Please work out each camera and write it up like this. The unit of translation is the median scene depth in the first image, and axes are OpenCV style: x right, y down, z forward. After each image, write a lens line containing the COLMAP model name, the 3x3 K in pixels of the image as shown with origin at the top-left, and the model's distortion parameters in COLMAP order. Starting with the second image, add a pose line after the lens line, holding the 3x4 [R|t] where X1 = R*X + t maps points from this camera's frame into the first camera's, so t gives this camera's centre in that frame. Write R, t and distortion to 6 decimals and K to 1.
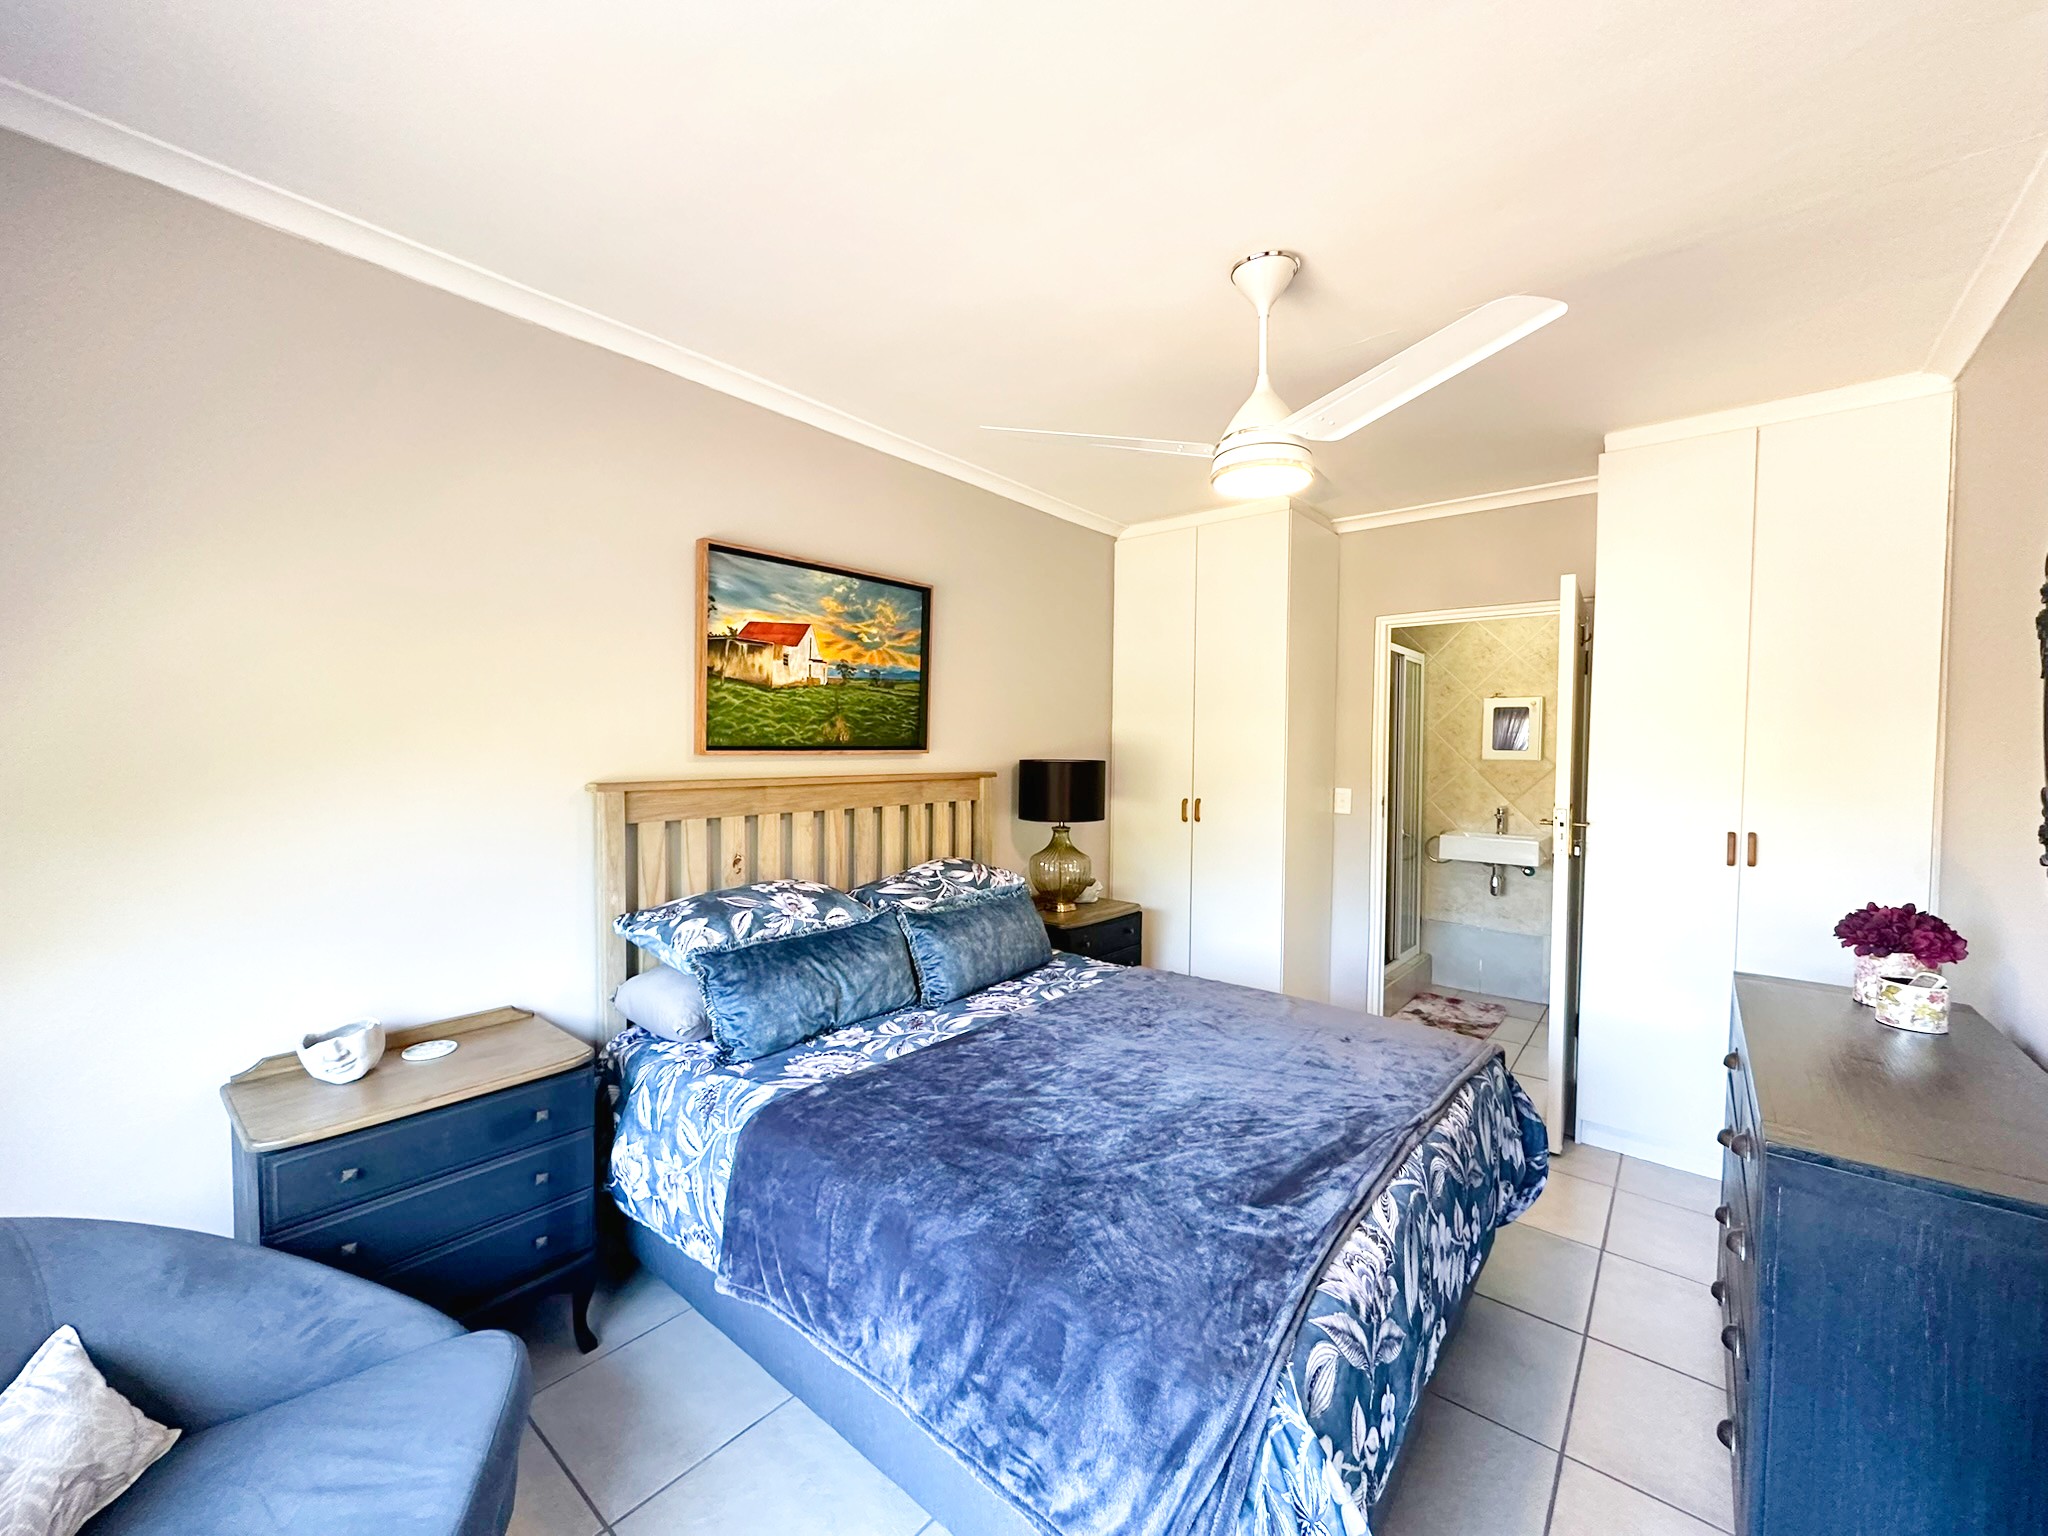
lens RADIAL K [[817.5, 0, 1024.8], [0, 817.5, 770.8], [0, 0, 1]] dist [-0.000079, -0.000138]
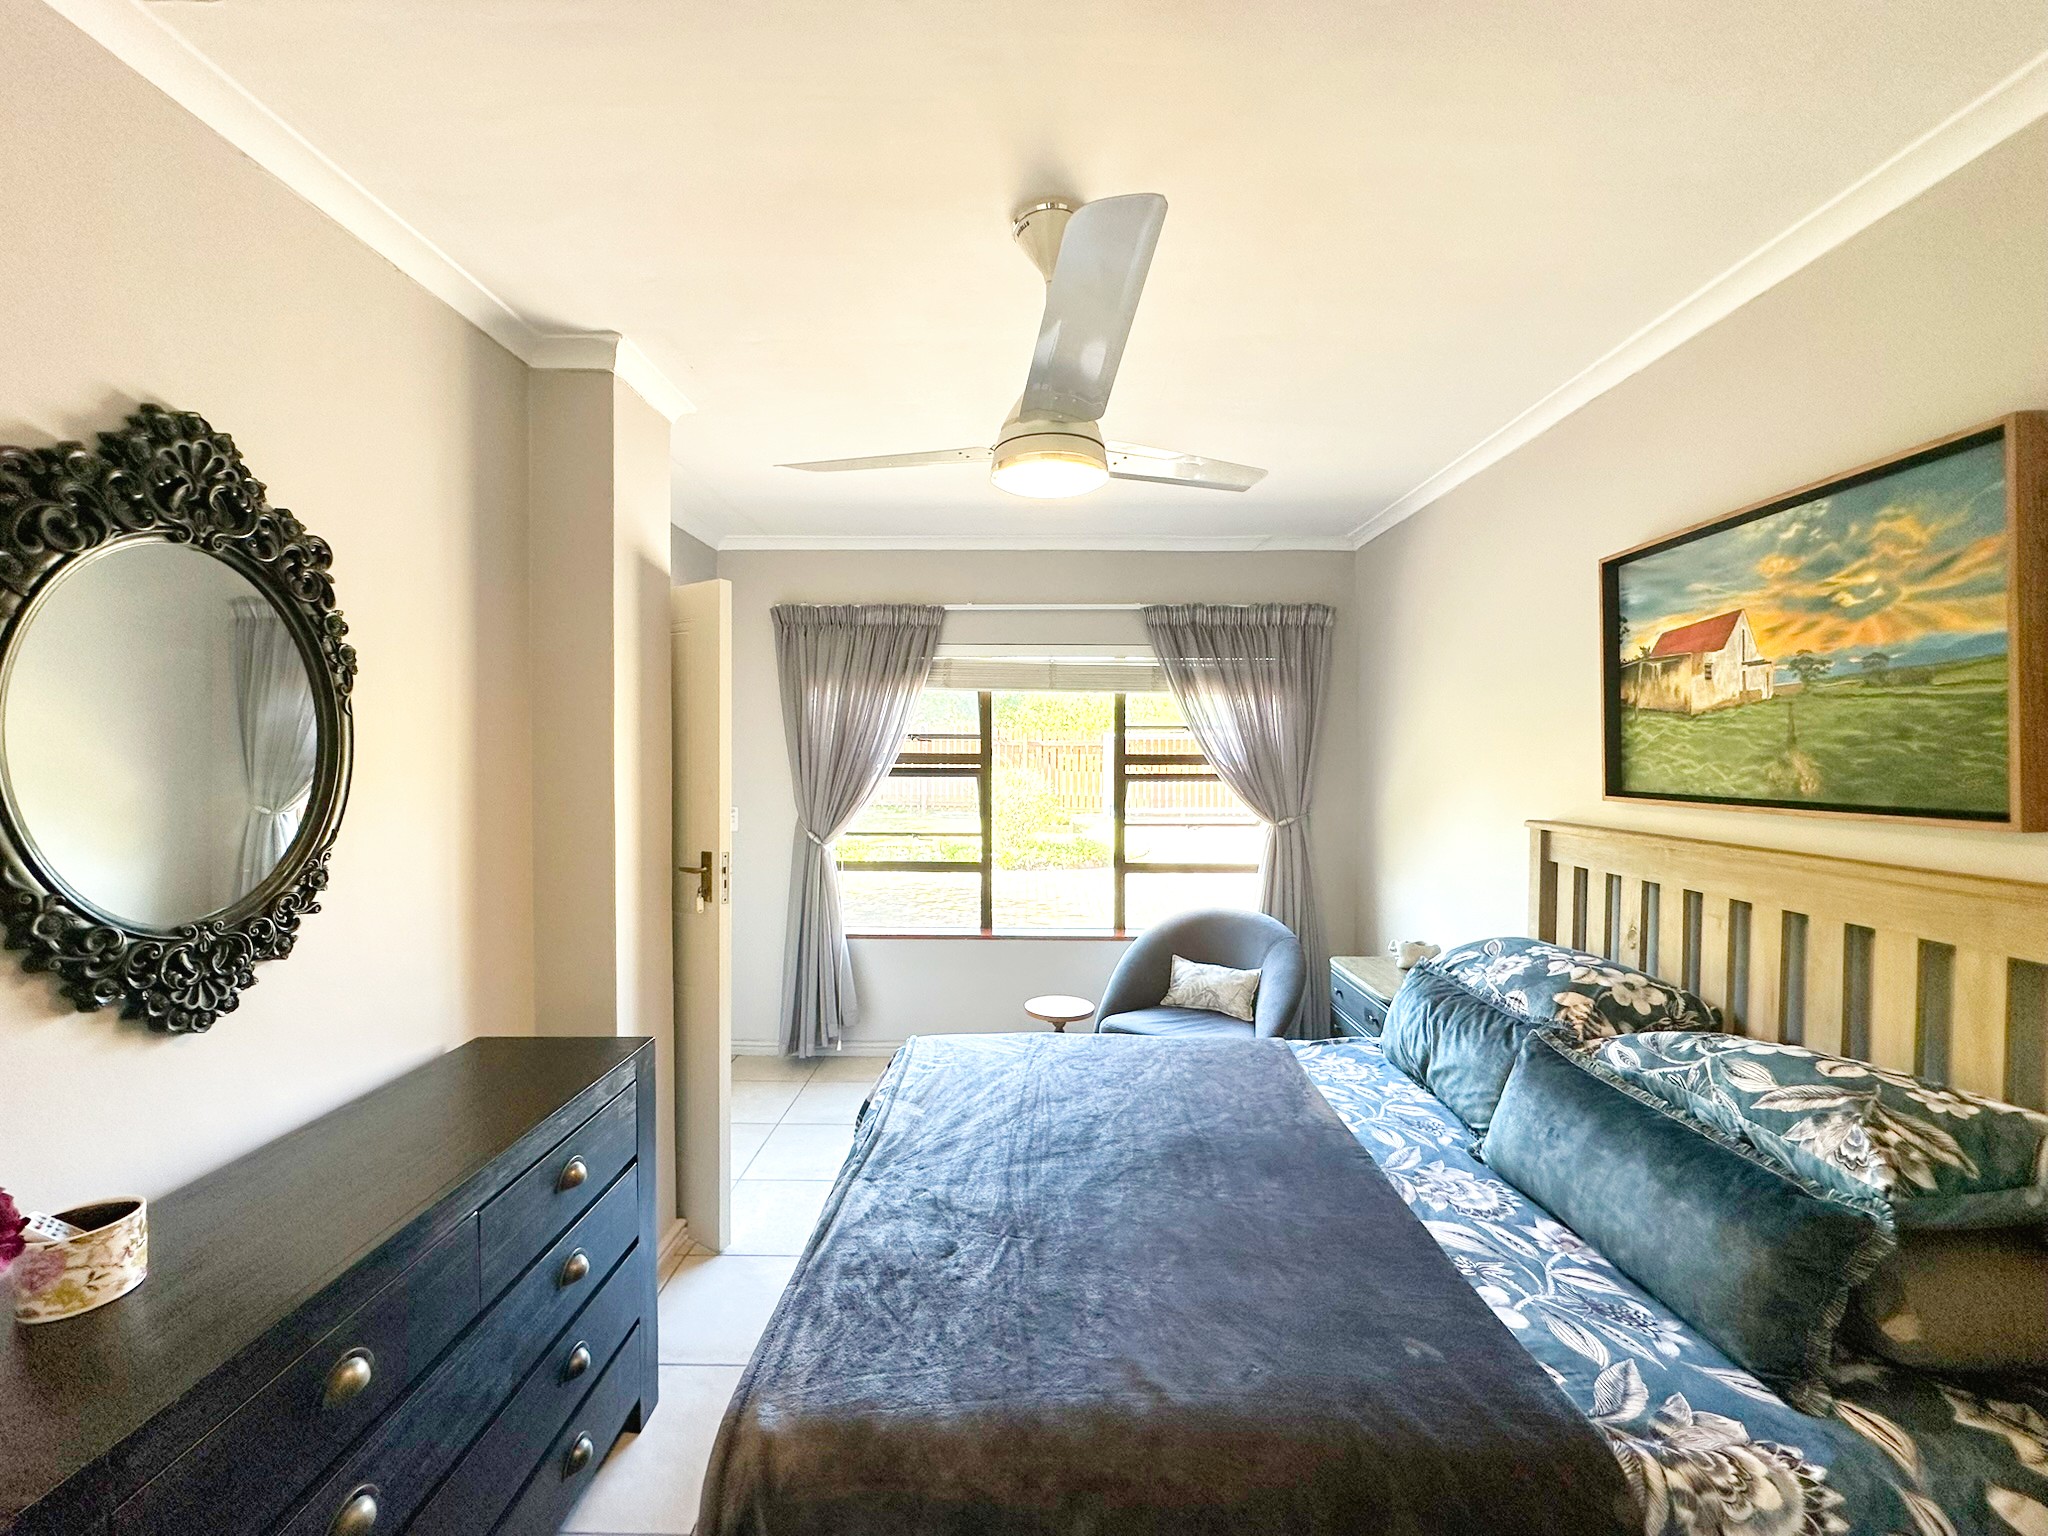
lens RADIAL K [[817.5, 0, 1024.9], [0, 817.5, 768.3], [0, 0, 1]] dist [-0.000079, -0.000138]
pose [[-0.778704, -0.001718, -0.627389, 0.577336], [-0.031966, 0.998806, 0.036941, -0.058855], [0.626576, 0.048822, -0.777829, 1.140015]]
